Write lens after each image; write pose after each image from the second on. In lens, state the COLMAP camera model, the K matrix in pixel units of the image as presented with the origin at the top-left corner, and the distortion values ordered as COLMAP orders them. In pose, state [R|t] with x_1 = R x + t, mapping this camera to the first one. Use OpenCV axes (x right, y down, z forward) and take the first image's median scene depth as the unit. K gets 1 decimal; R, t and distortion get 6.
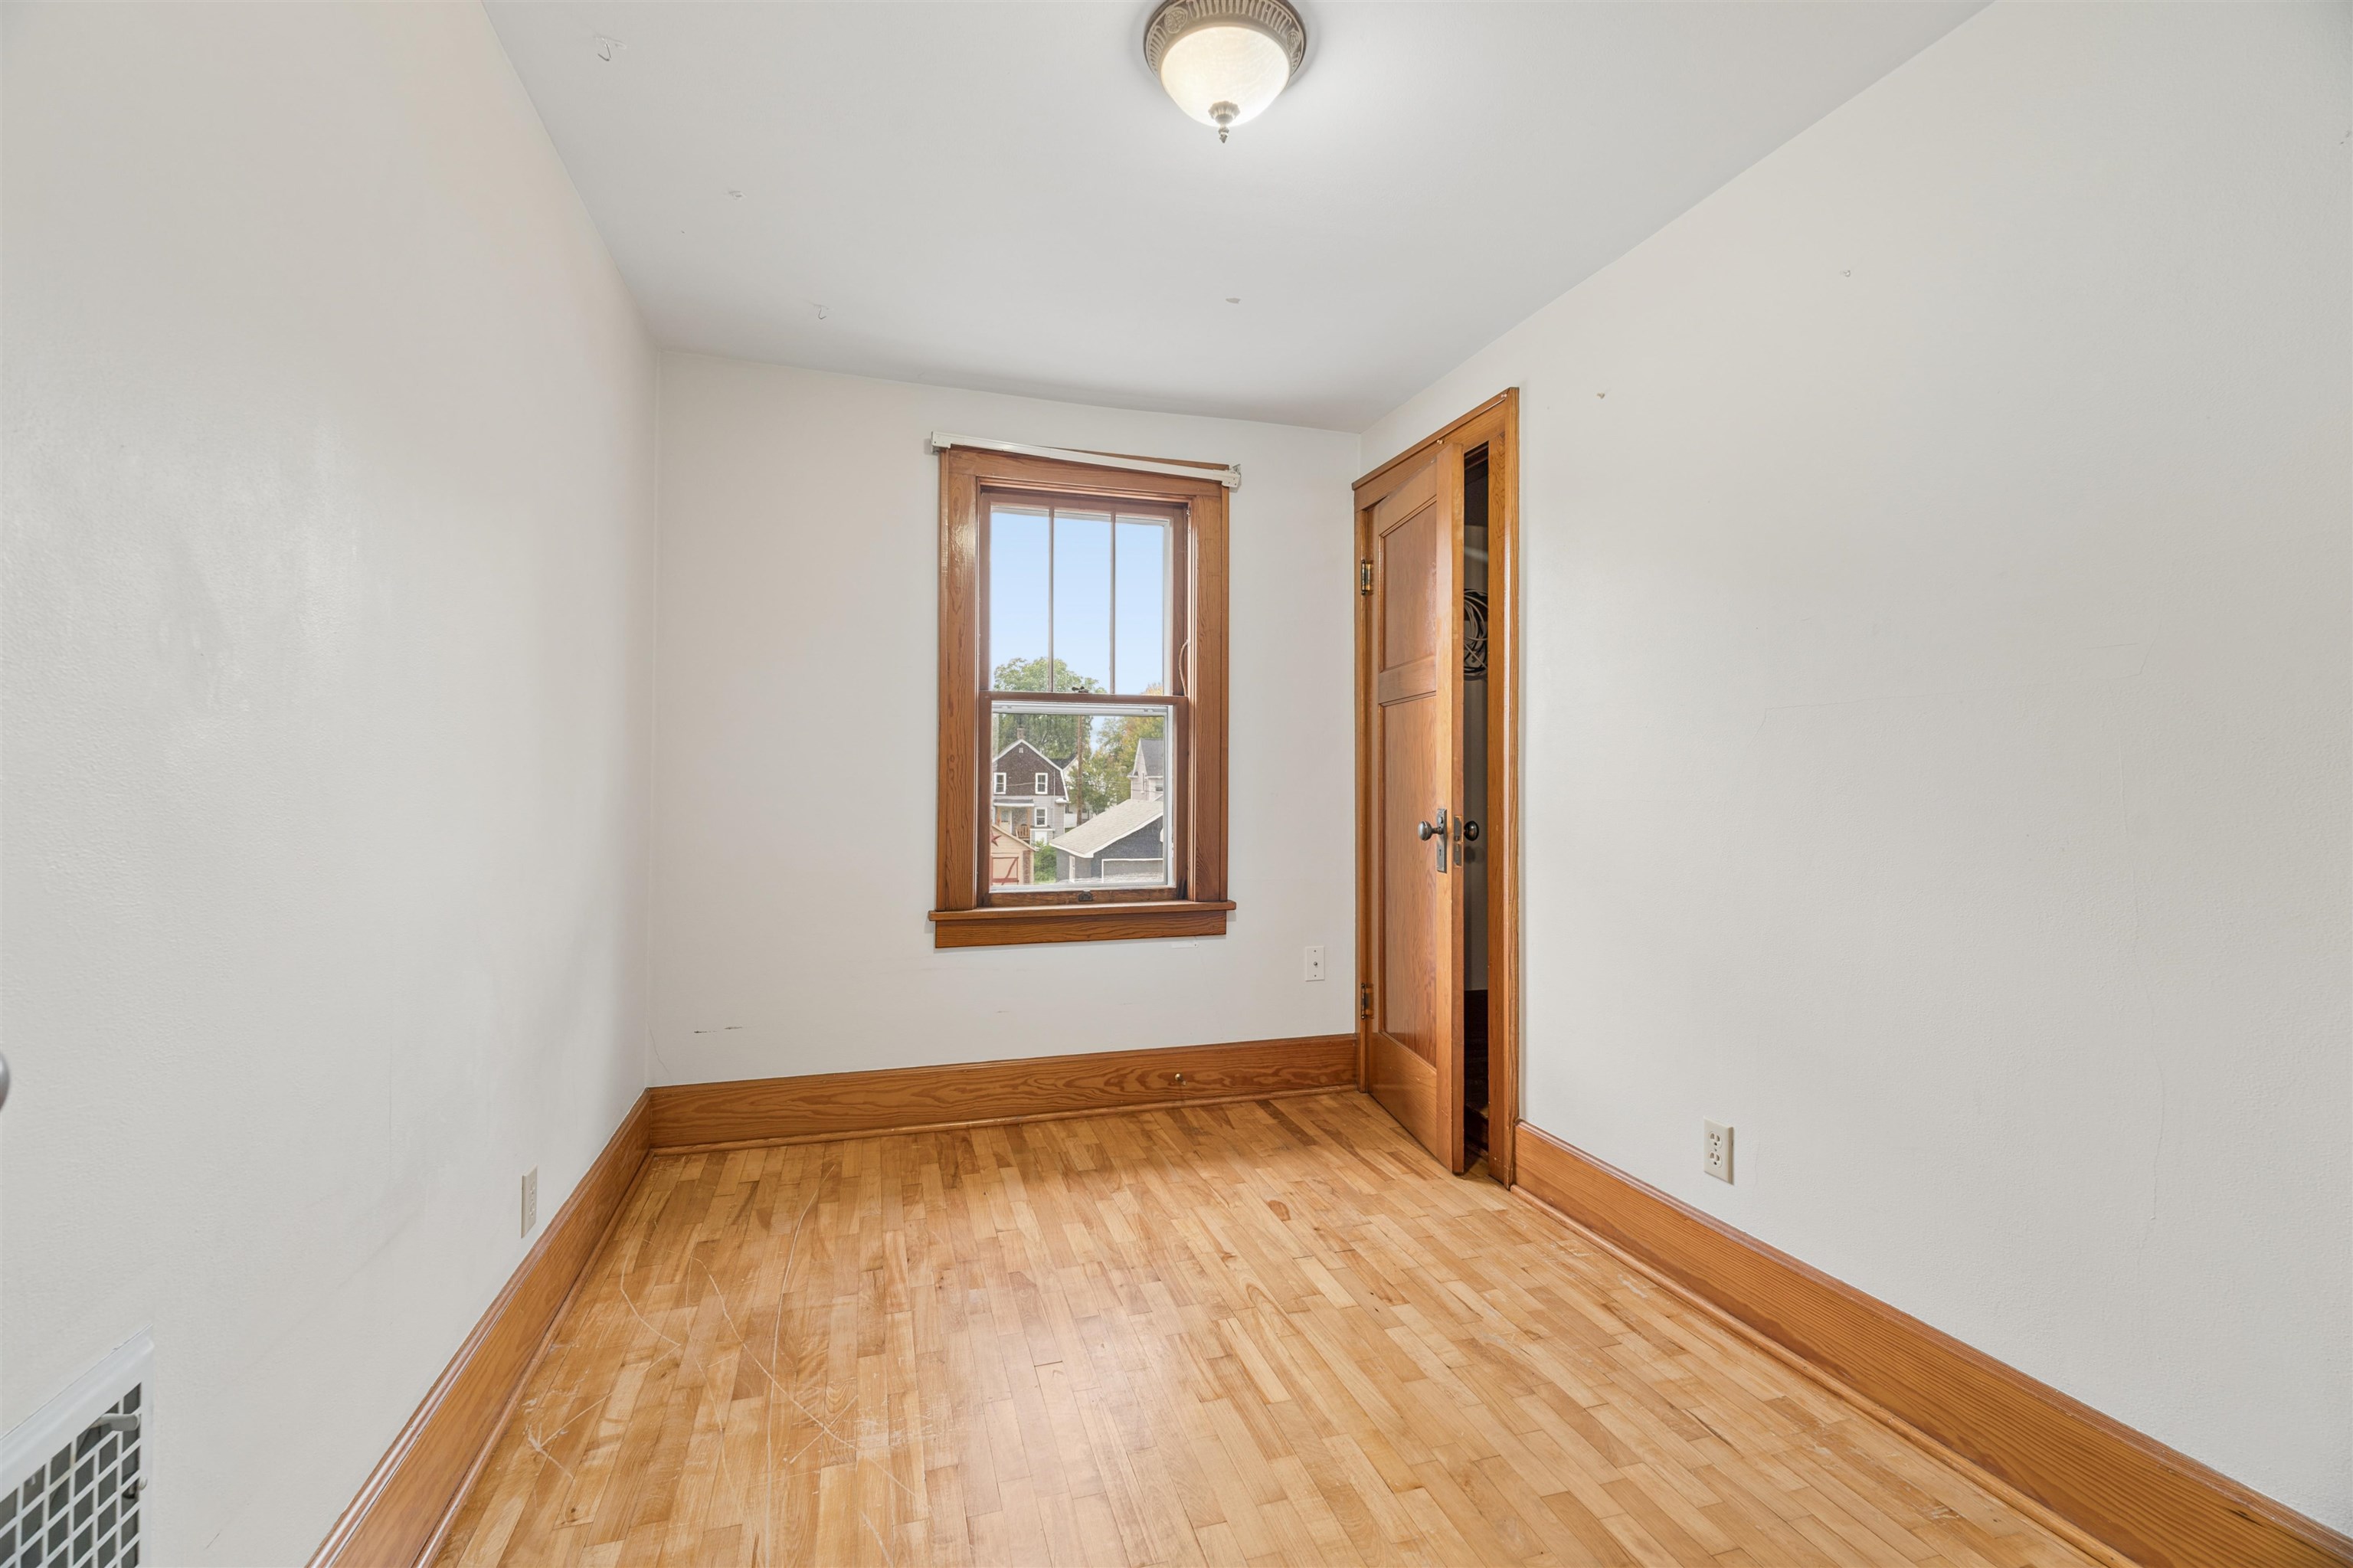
lens RADIAL K [[1017.4, 0, 1178.7], [0, 1017.4, 772.3], [0, 0, 1]] dist [0.001146, -0.000494]
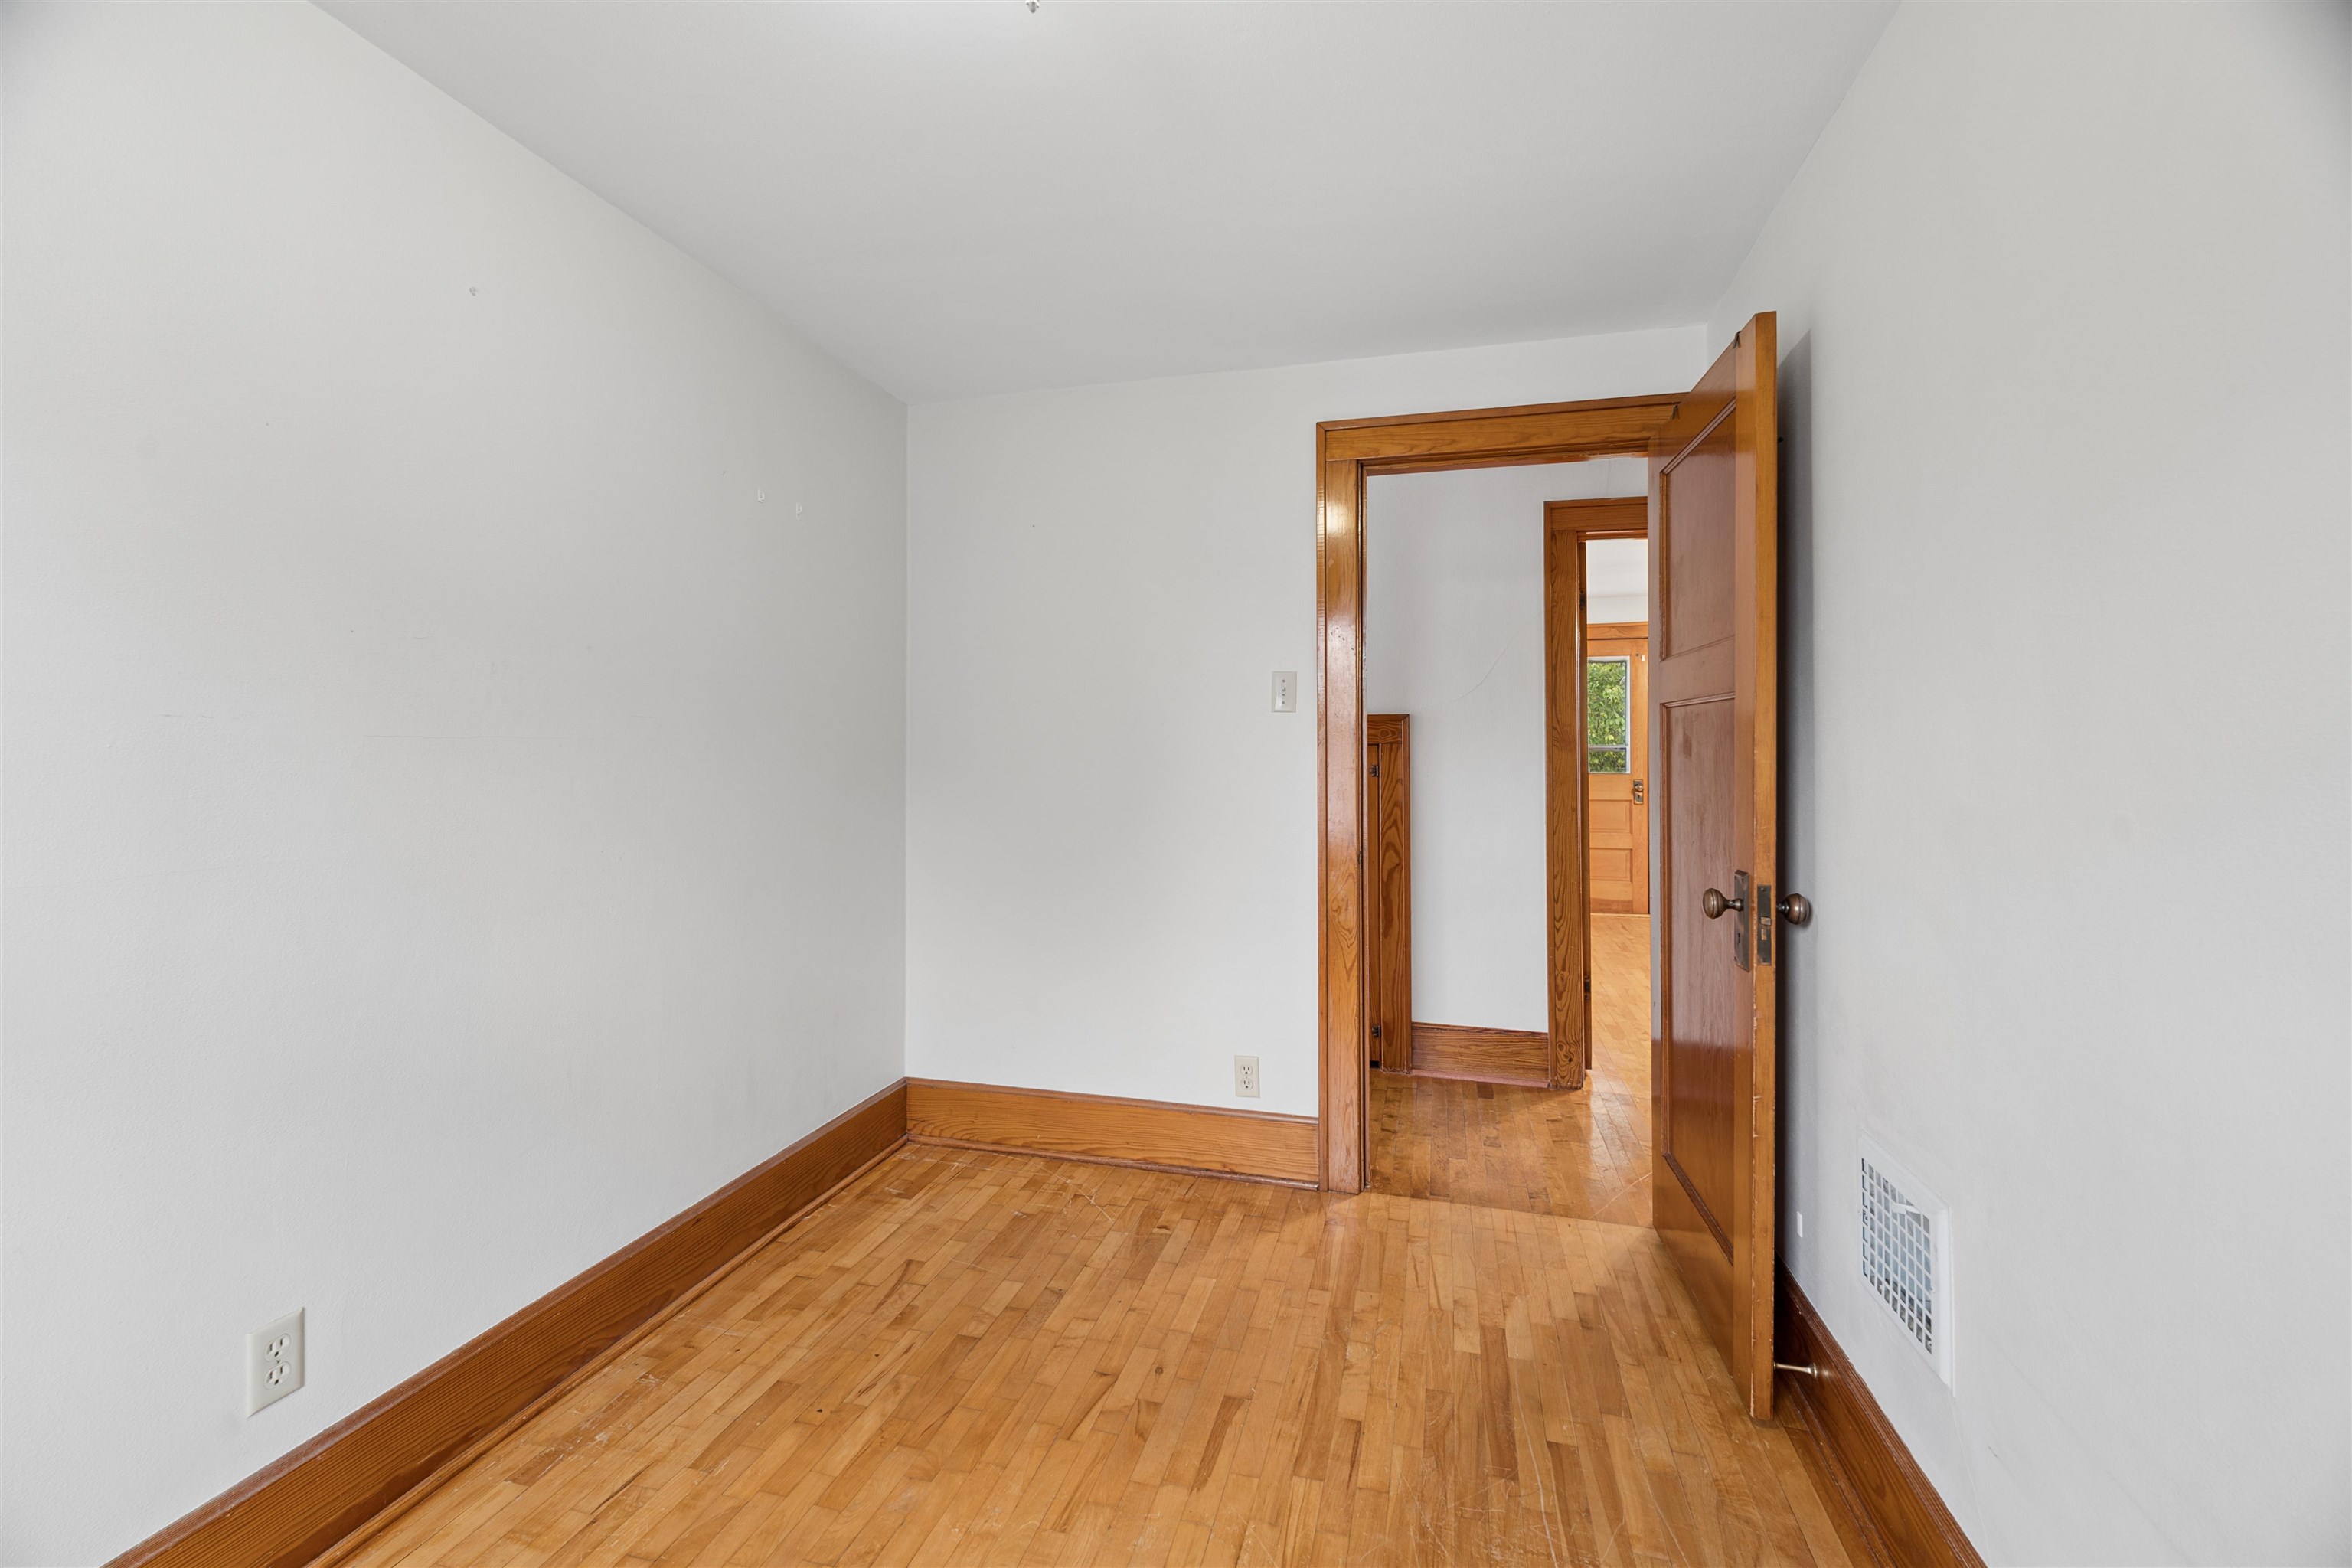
lens RADIAL K [[1016.9, 0, 1178.2], [0, 1016.9, 772.3], [0, 0, 1]] dist [0.001146, -0.000494]
pose [[-0.847529, -0.012666, 0.530599, -0.445066], [-0.007739, 0.999904, 0.011507, -0.057101], [-0.530693, 0.005646, -0.847545, 1.553241]]
